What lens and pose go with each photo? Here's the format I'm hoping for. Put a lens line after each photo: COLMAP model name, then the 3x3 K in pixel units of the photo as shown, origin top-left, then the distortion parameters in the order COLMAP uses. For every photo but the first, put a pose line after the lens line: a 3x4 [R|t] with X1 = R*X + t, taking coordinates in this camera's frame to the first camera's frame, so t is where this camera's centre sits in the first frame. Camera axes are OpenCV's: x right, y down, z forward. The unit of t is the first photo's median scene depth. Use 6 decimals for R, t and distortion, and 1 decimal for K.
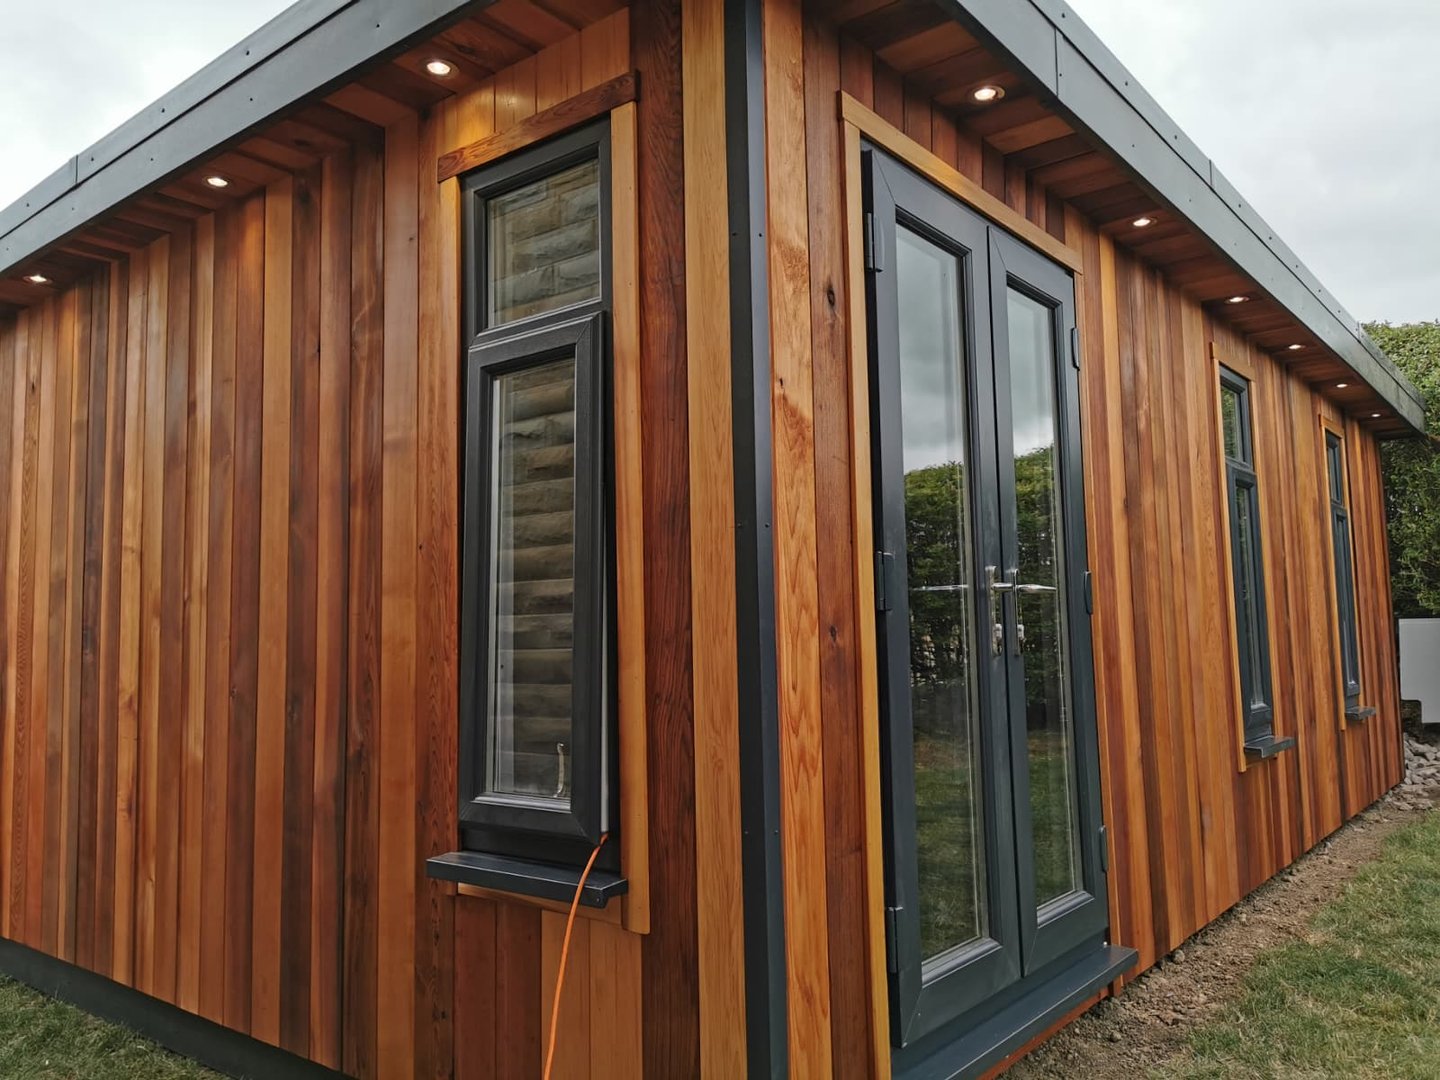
lens RADIAL K [[1069.7, 0, 720.0], [0, 1069.7, 540.0], [0, 0, 1]] dist [0.064691, -0.070187]
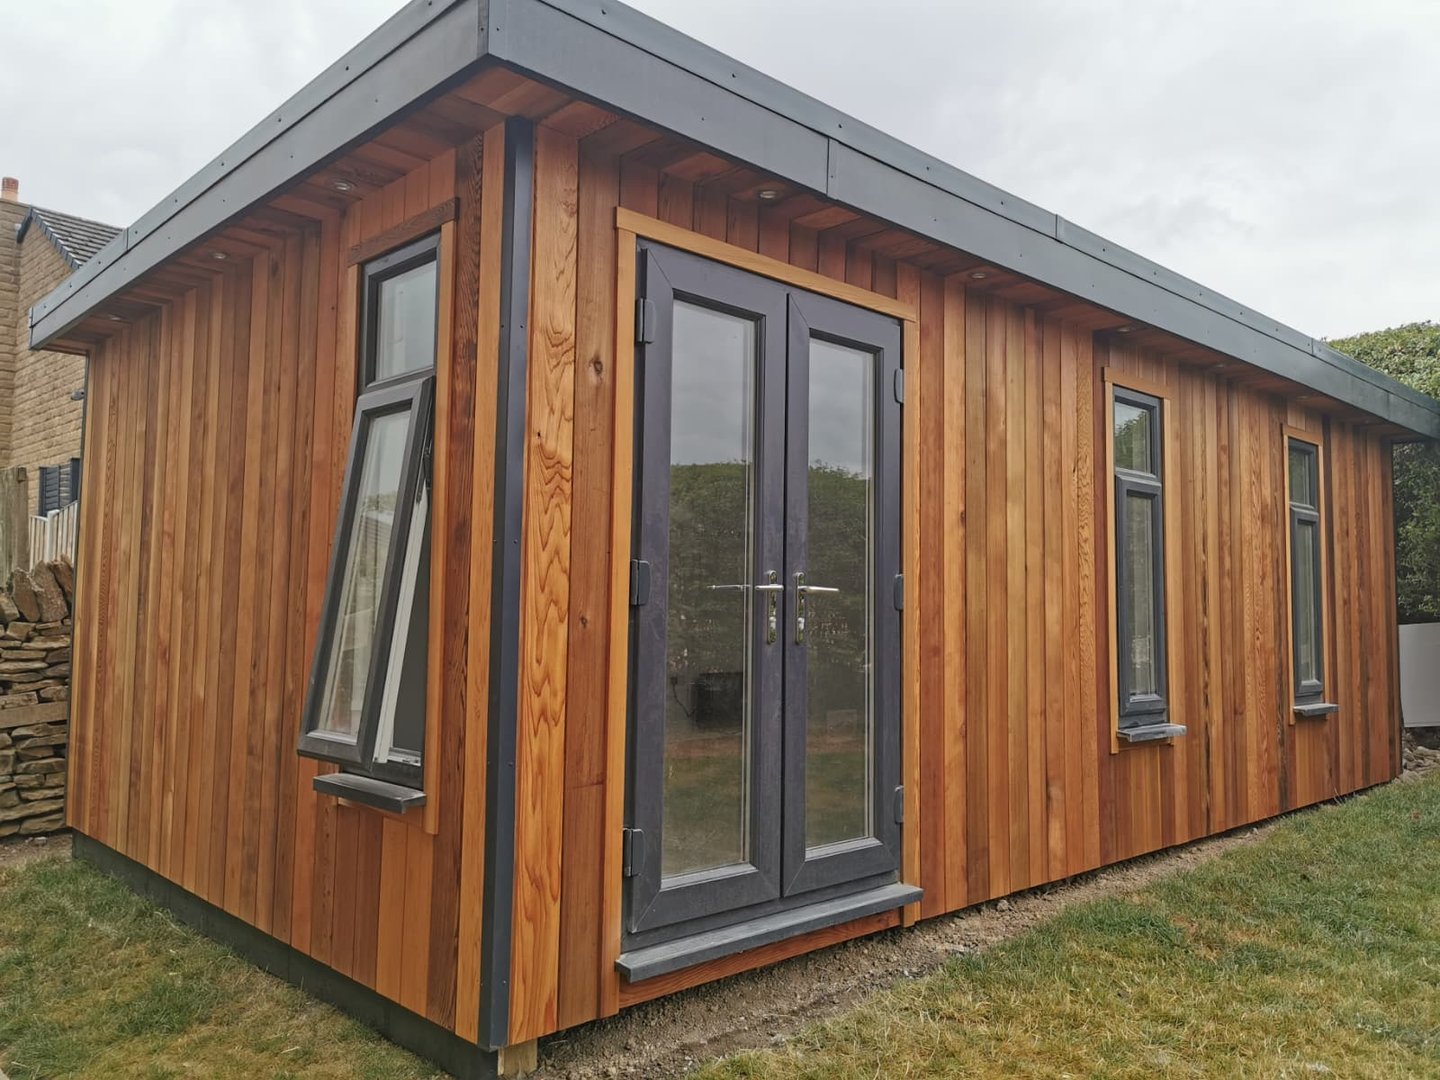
lens RADIAL K [[1065.2, 0, 720.0], [0, 1065.2, 540.0], [0, 0, 1]] dist [0.009222, -0.000337]
pose [[0.993083, 0.023417, -0.115054, 0.377503], [-0.021051, 0.999542, 0.021743, -0.042106], [0.115510, -0.019171, 0.993121, -0.262159]]
